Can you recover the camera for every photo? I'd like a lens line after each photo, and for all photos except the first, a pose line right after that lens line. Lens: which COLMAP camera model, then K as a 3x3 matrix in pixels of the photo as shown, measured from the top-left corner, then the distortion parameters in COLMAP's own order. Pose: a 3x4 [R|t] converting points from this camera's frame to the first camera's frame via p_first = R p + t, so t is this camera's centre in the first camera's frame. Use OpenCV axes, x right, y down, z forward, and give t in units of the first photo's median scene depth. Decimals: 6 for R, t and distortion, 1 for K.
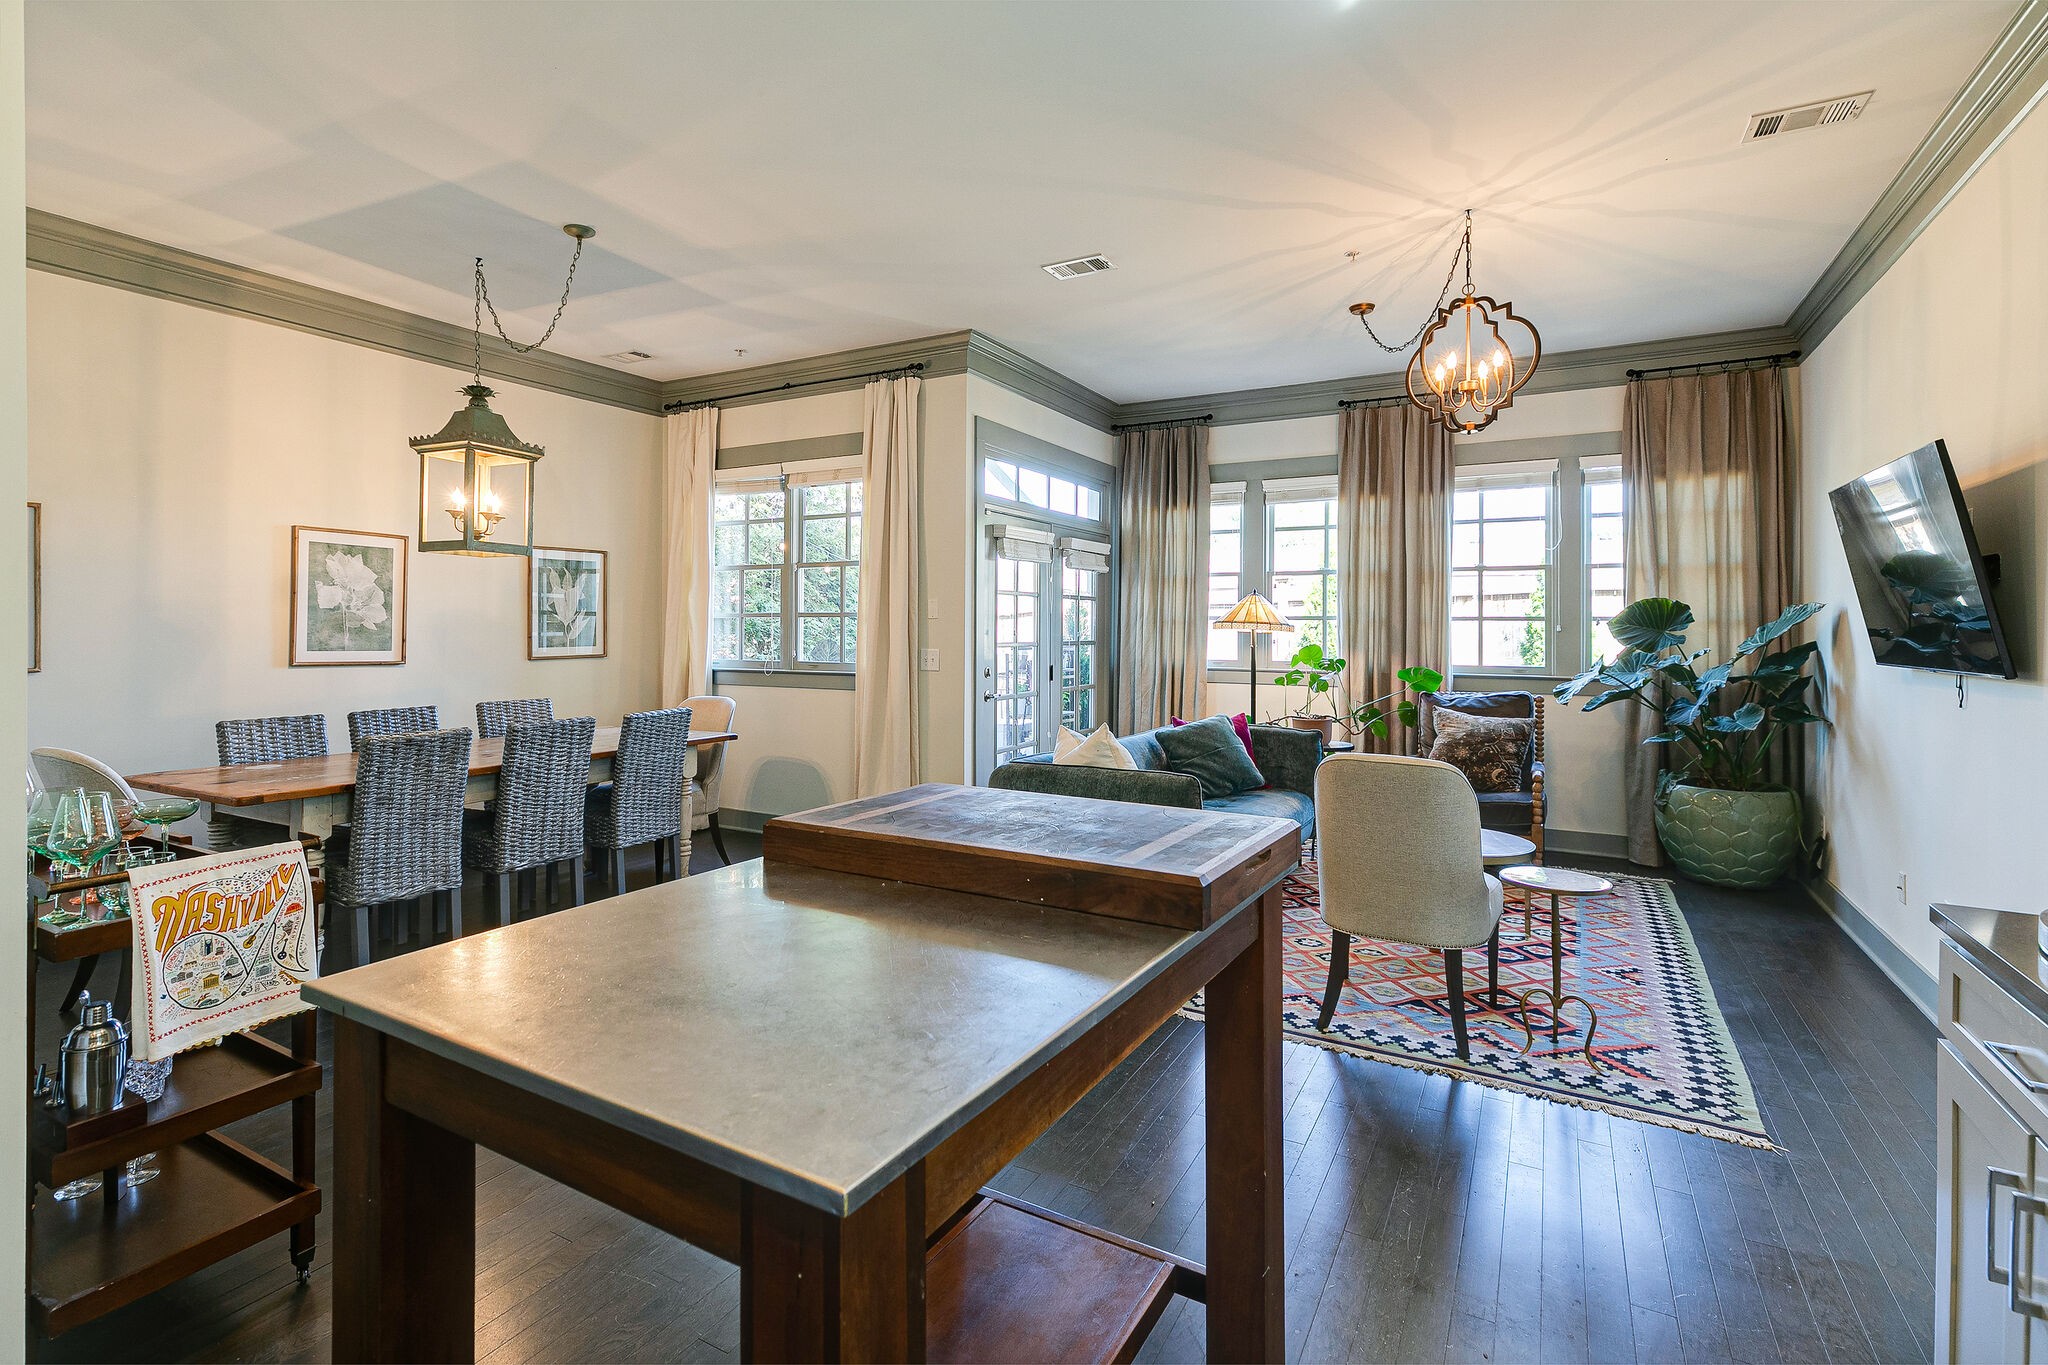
lens RADIAL K [[946.3, 0, 1022.4], [0, 946.3, 632.1], [0, 0, 1]] dist [0.001169, 0.000232]
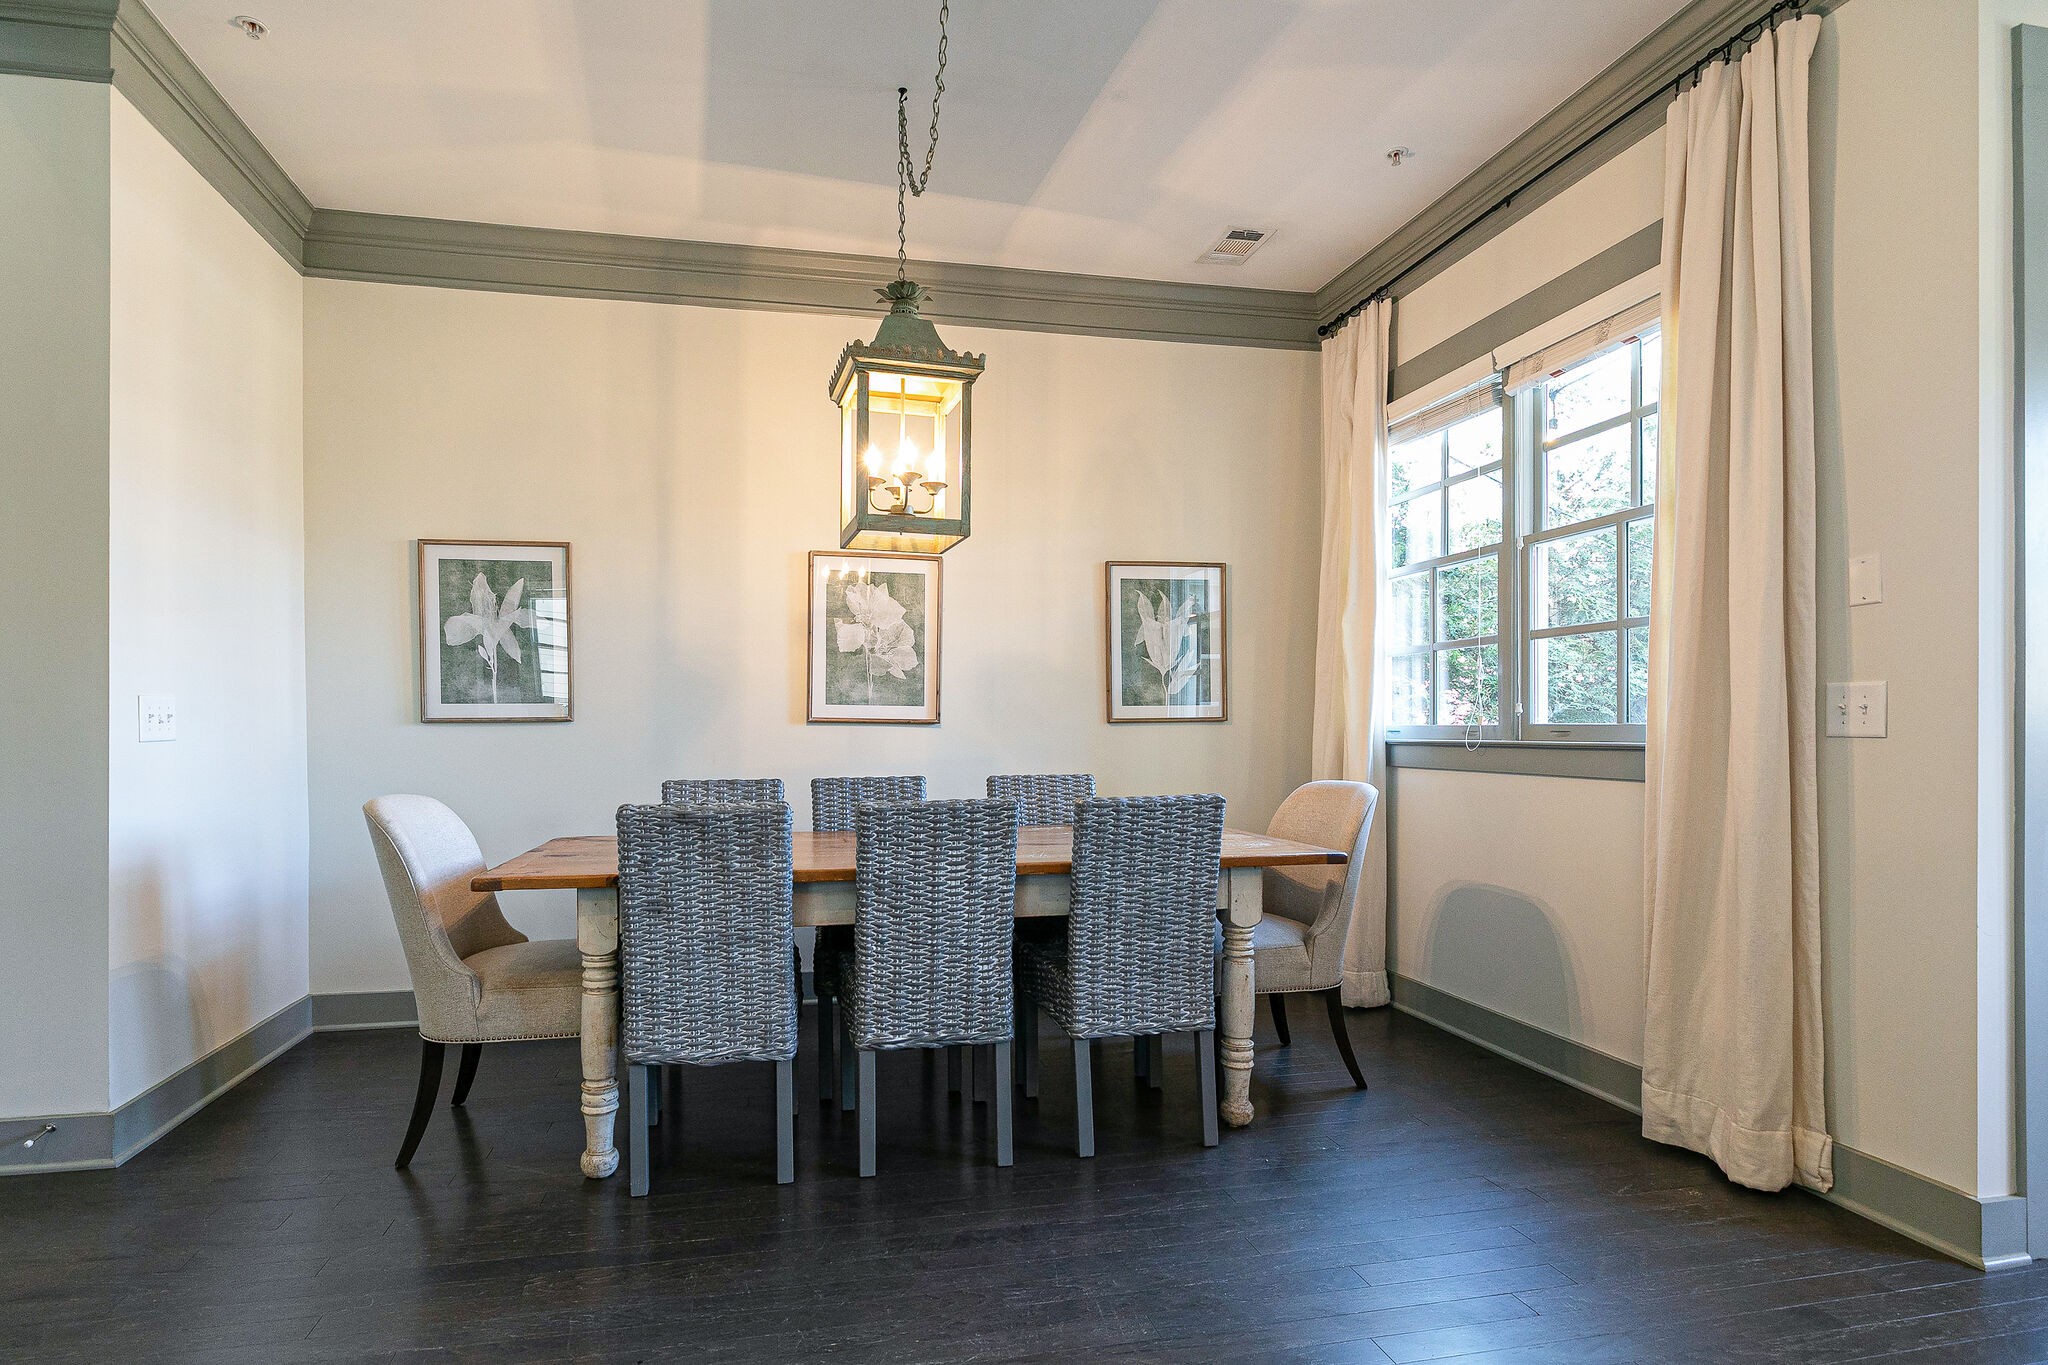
lens RADIAL K [[949.3, 0, 1024.5], [0, 949.3, 737.2], [0, 0, 1]] dist [-0.000356, -0.000162]
pose [[0.635345, -0.006236, -0.772203, -0.011852], [0.004691, 0.999980, -0.004215, 0.041862], [0.772214, -0.000945, 0.635362, 0.487164]]
